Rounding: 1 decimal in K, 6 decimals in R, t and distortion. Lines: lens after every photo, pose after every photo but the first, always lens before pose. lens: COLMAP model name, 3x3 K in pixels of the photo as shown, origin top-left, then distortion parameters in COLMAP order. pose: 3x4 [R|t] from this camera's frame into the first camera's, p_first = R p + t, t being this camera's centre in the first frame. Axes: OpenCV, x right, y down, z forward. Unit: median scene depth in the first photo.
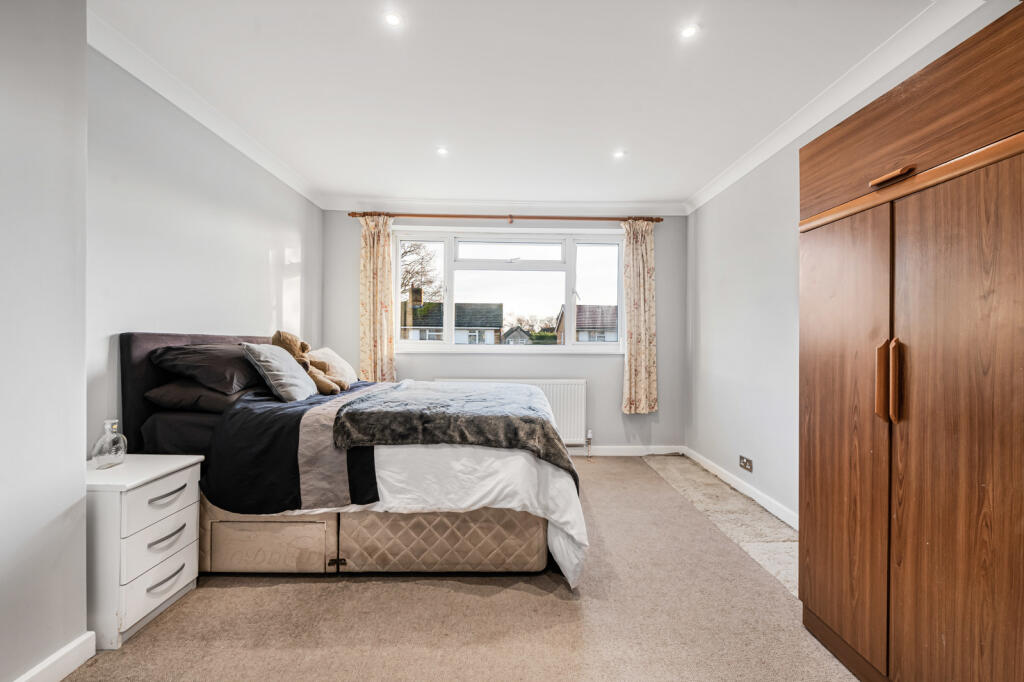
lens RADIAL K [[412.2, 0, 512.0], [0, 412.2, 341.0], [0, 0, 1]] dist [-0.000655, -0.000783]
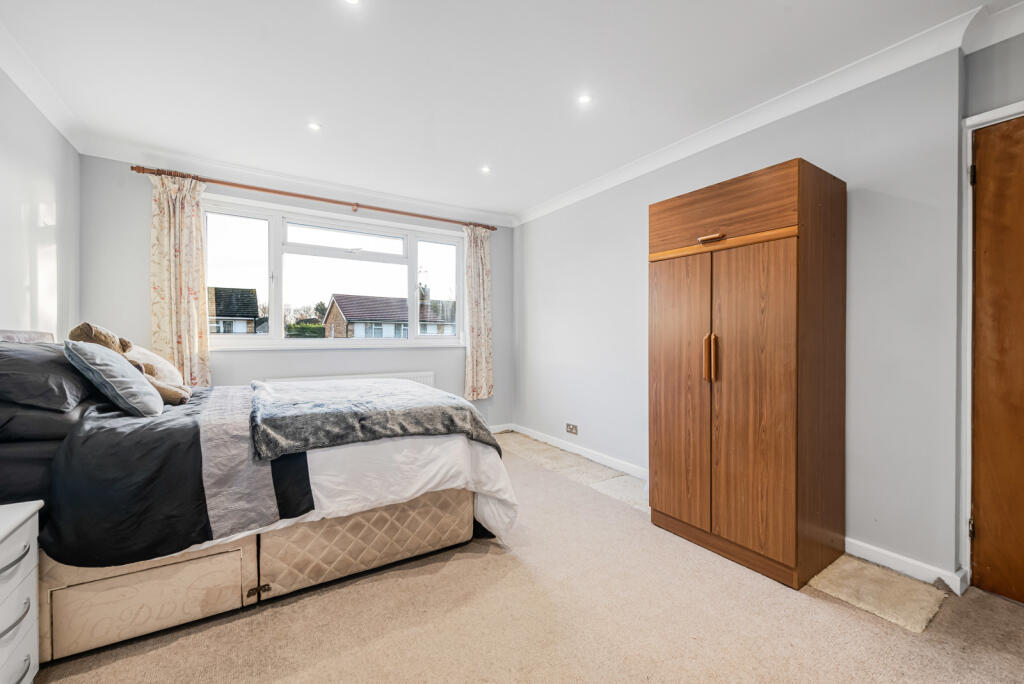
lens RADIAL K [[412.2, 0, 512.0], [0, 412.2, 342.0], [0, 0, 1]] dist [-0.000655, -0.000783]
pose [[0.855711, -0.013083, 0.517289, -0.410518], [0.003333, 0.999799, 0.019773, -0.004328], [-0.517444, -0.015196, 0.855582, -0.016056]]
